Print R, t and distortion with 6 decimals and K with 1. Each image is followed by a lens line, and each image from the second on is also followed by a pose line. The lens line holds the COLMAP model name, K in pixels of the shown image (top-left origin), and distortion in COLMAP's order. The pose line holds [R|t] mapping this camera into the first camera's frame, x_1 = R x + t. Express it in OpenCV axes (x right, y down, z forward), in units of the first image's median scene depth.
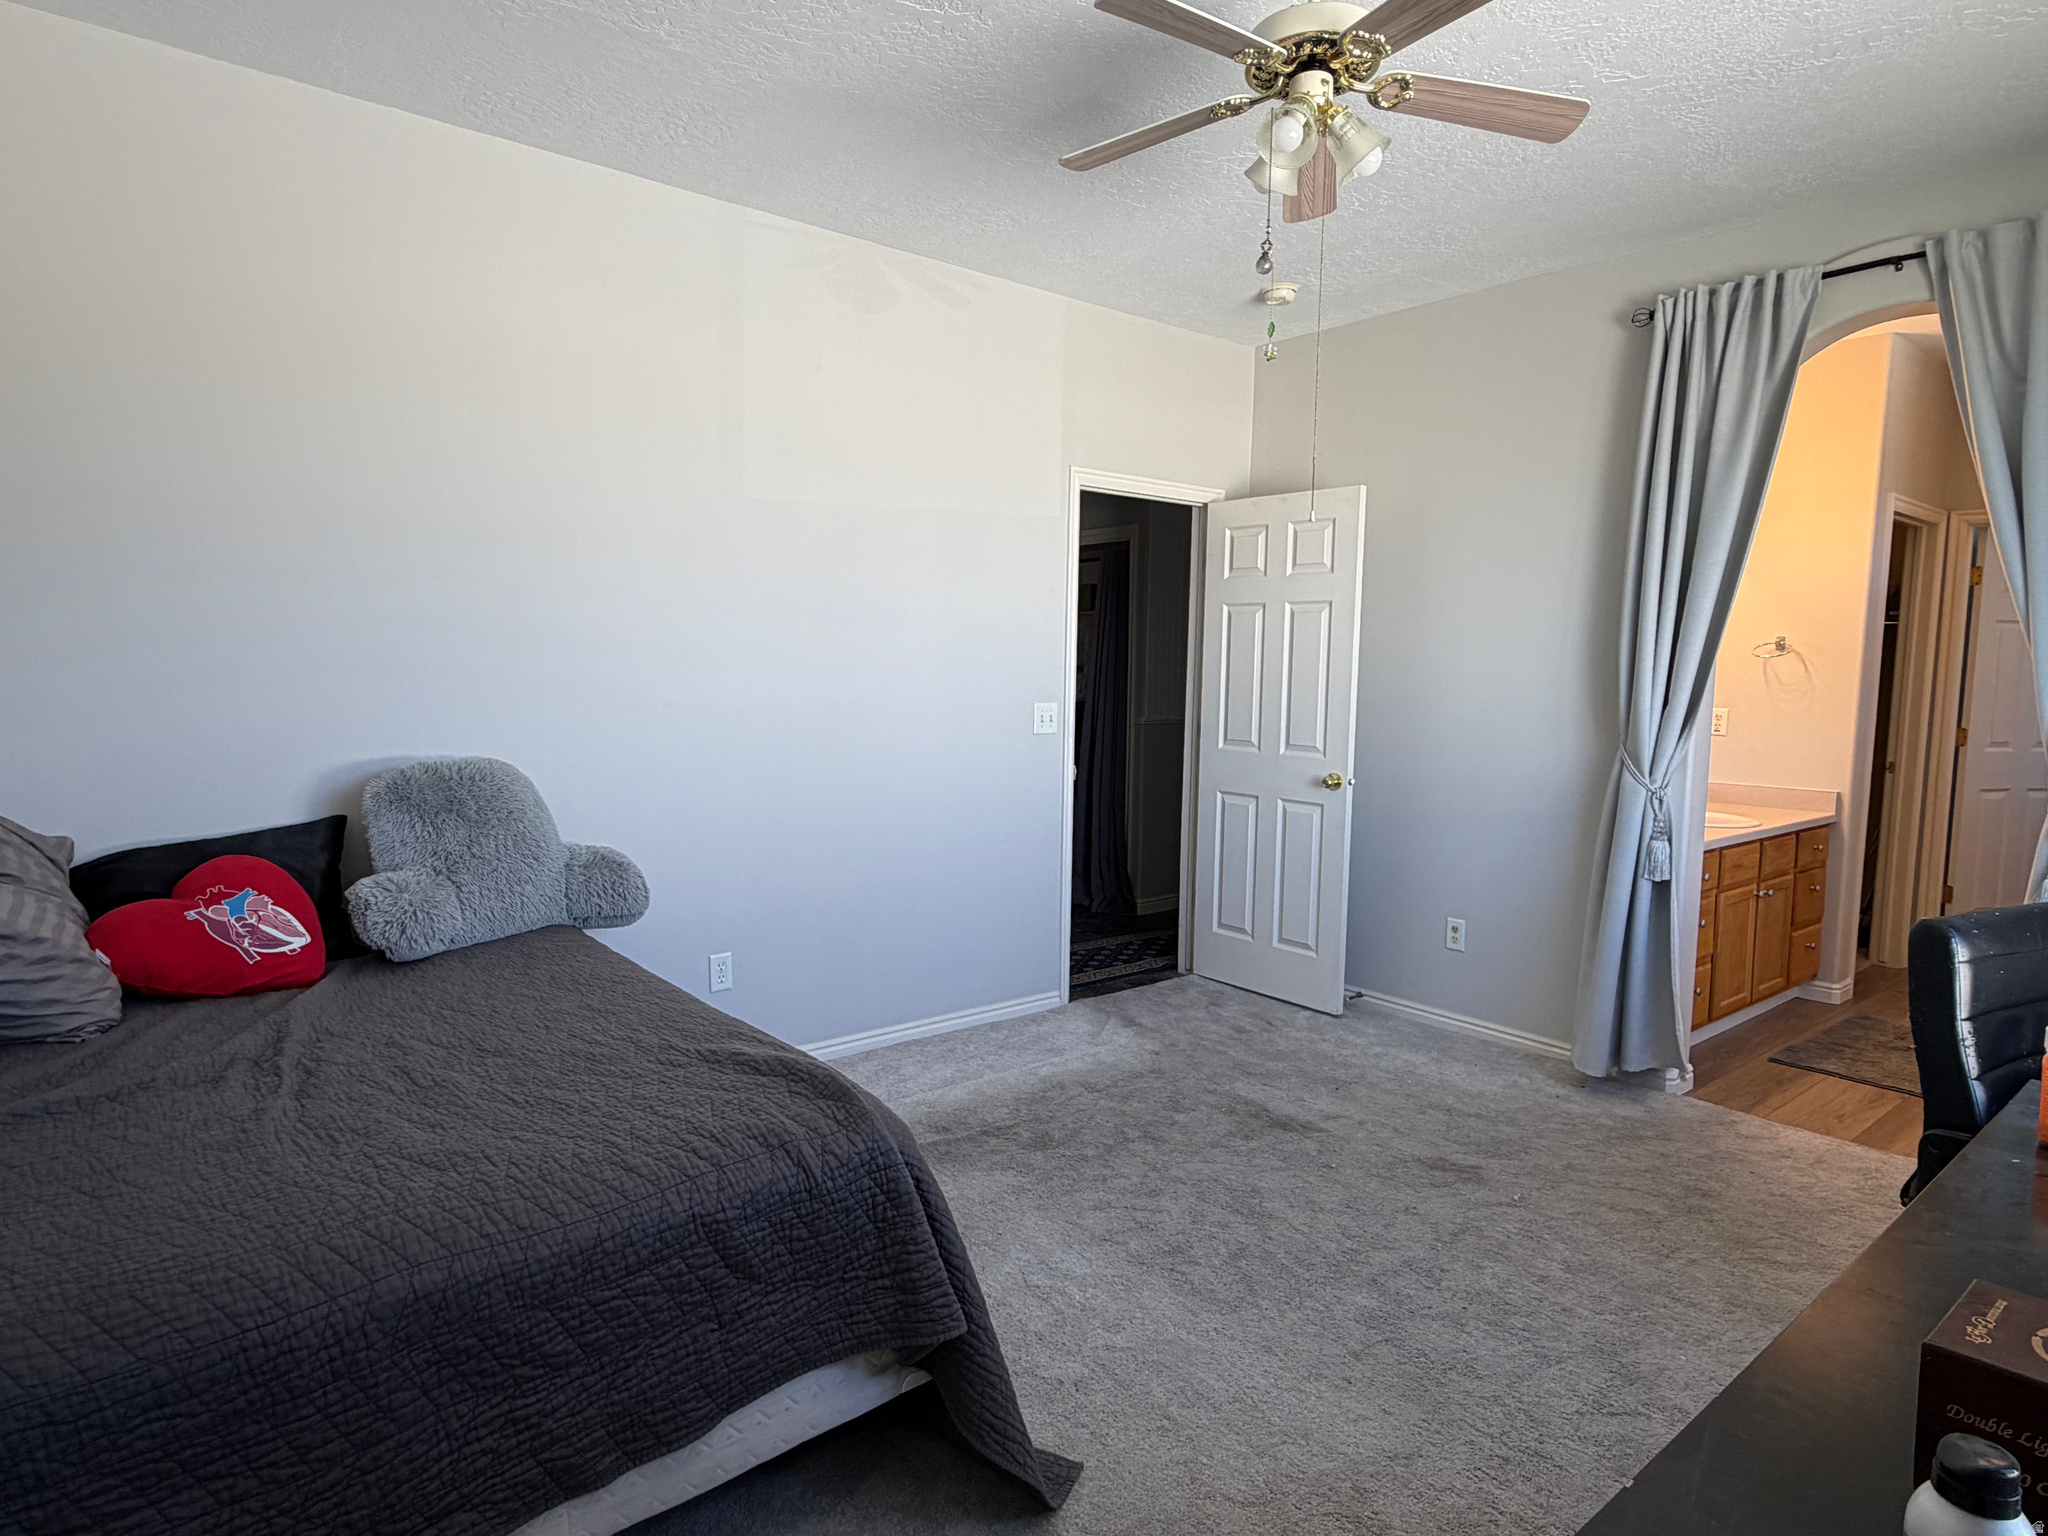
lens RADIAL K [[1169.1, 0, 1018.1], [0, 1169.1, 767.5], [0, 0, 1]] dist [0.013687, -0.001819]
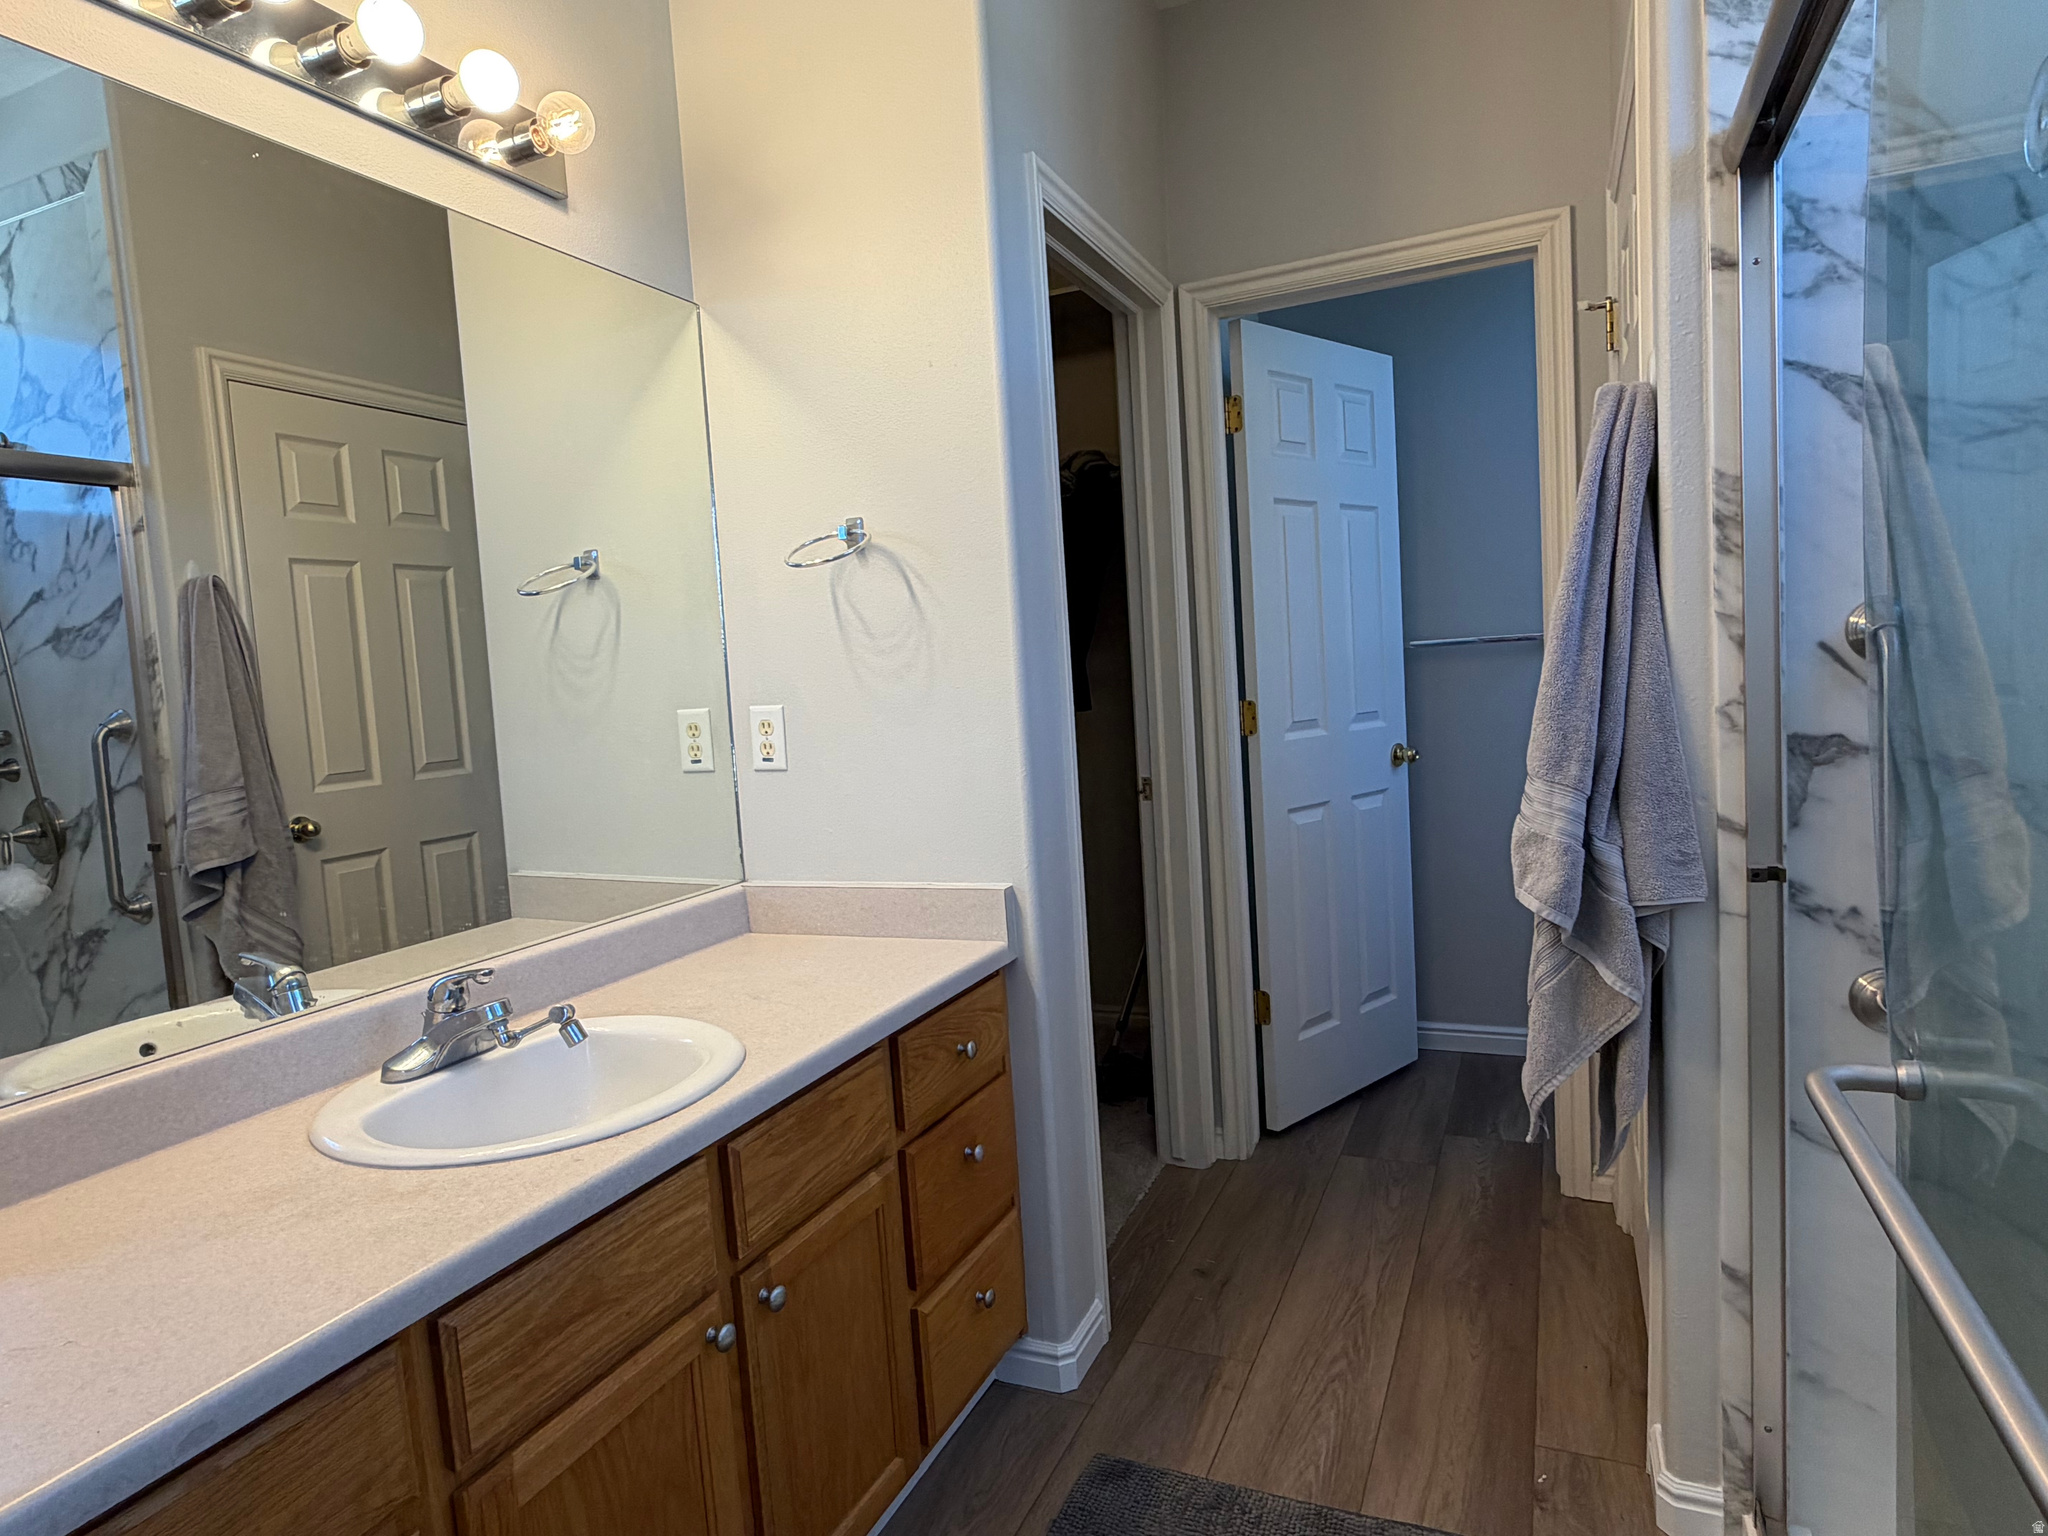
lens RADIAL K [[1169.1, 0, 1029.8], [0, 1169.1, 758.7], [0, 0, 1]] dist [0.013687, -0.001819]
pose [[0.890651, -0.108801, 0.441478, 0.920961], [0.117687, 0.993024, 0.007303, -0.044325], [-0.439193, 0.045452, 0.897242, 1.099389]]
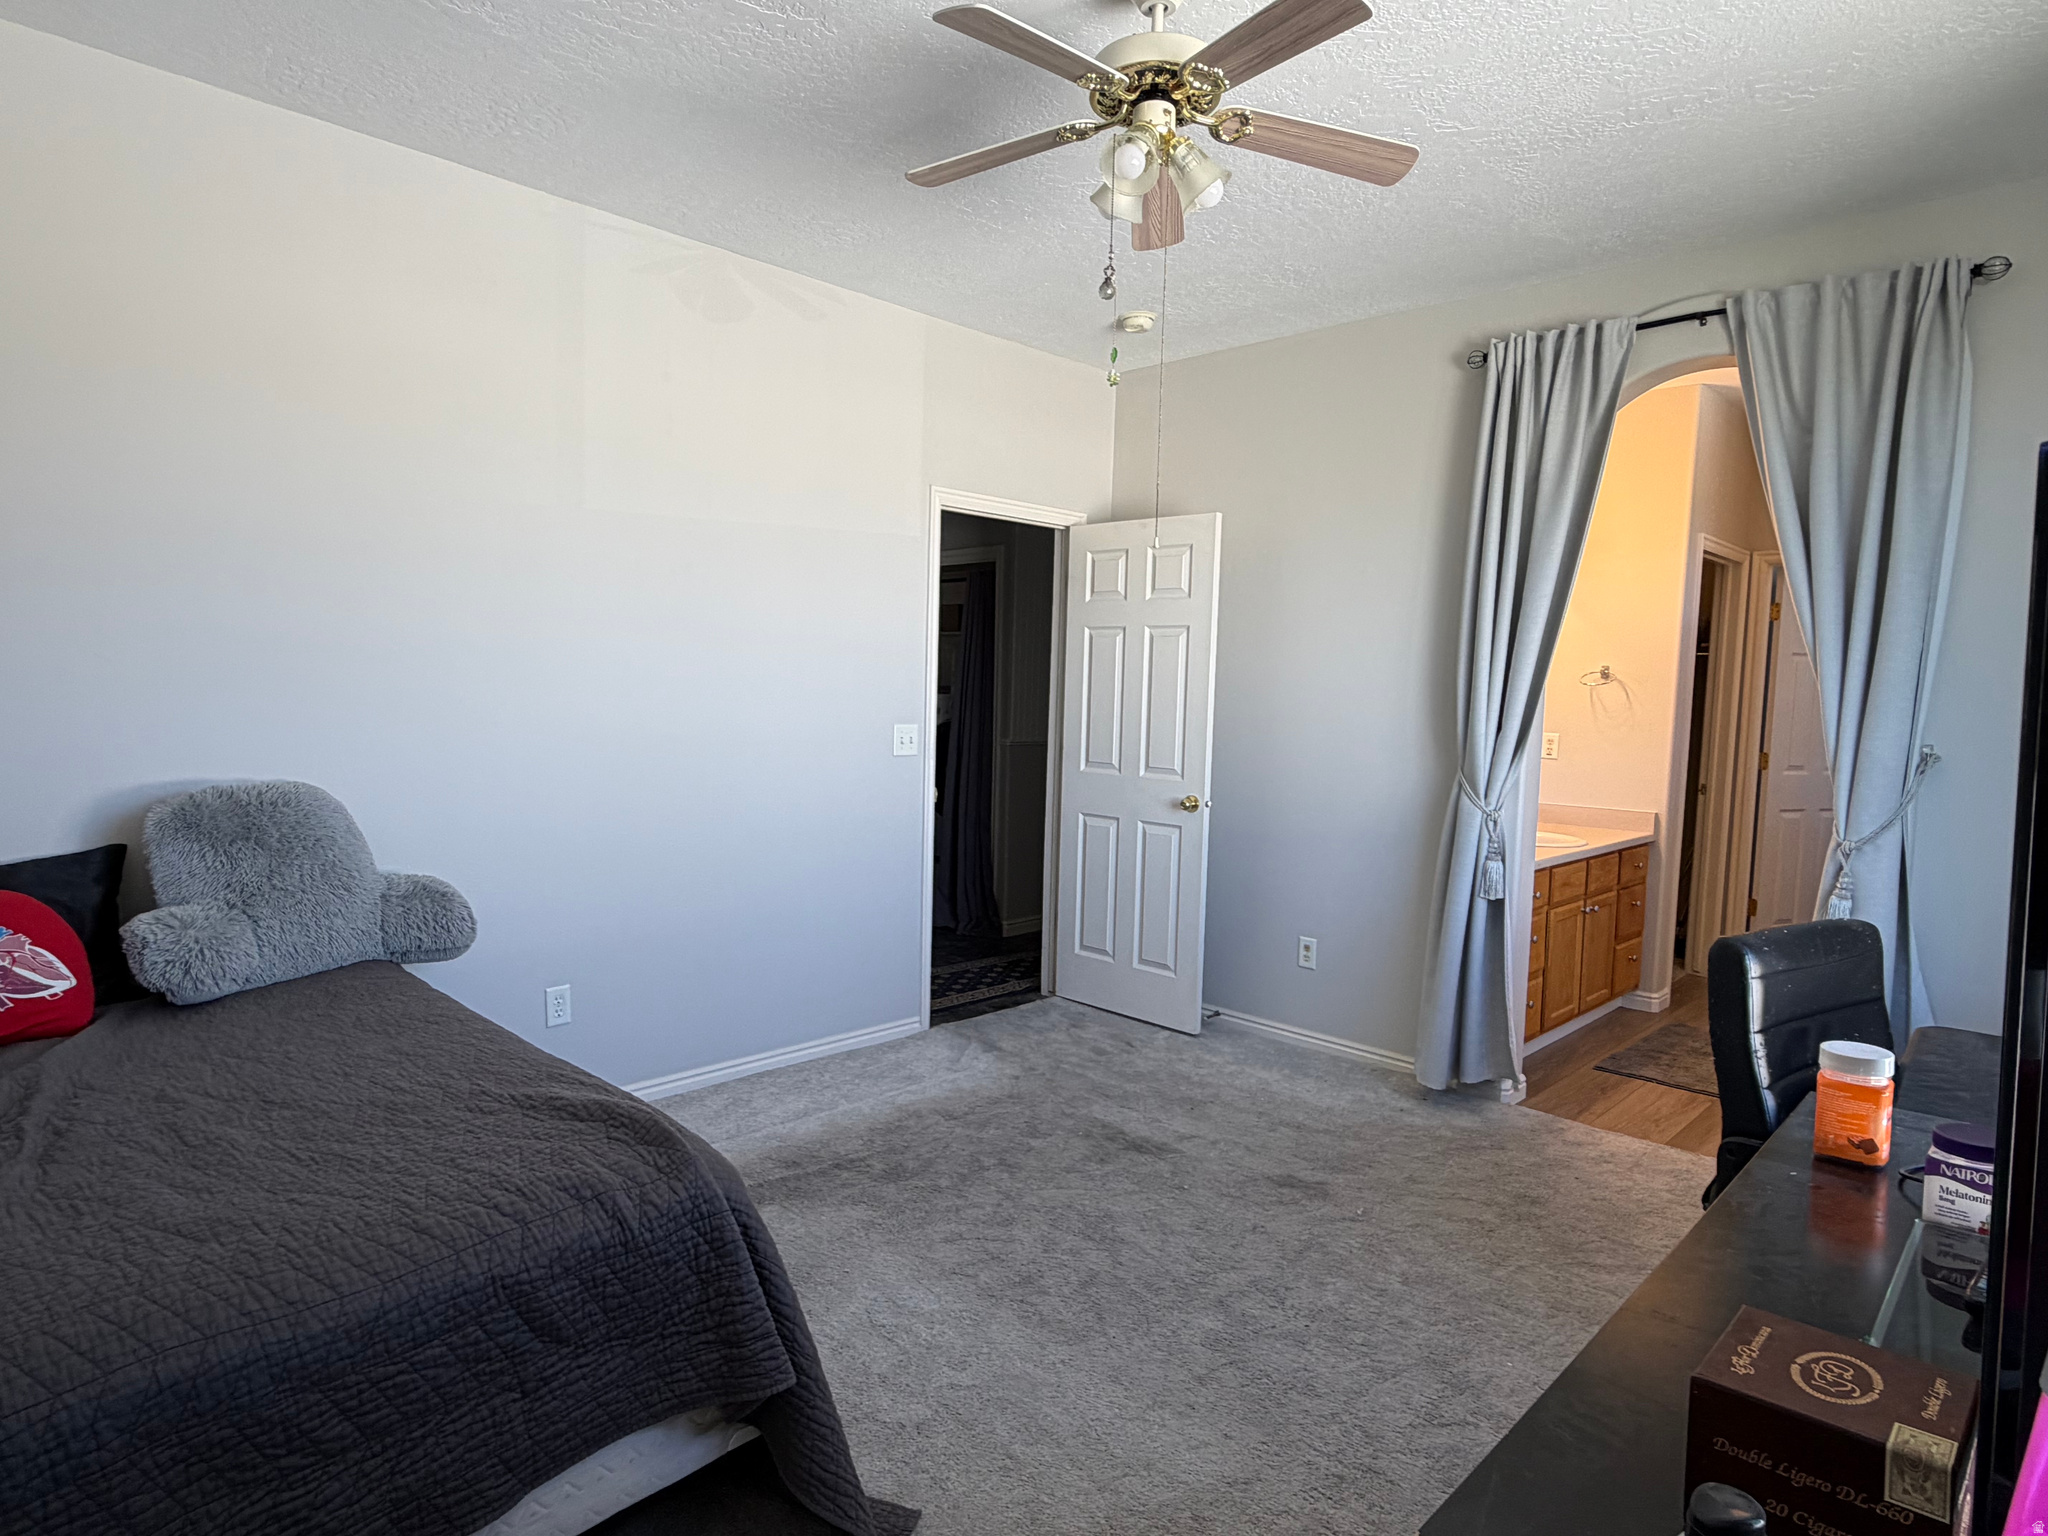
lens RADIAL K [[1169.1, 0, 1020.9], [0, 1169.1, 777.4], [0, 0, 1]] dist [0.013687, -0.001819]
pose [[0.994147, 0.001119, 0.108034, 0.021272], [-0.000264, 0.999969, -0.007928, -0.004193], [-0.108040, 0.007853, 0.994116, 0.013902]]
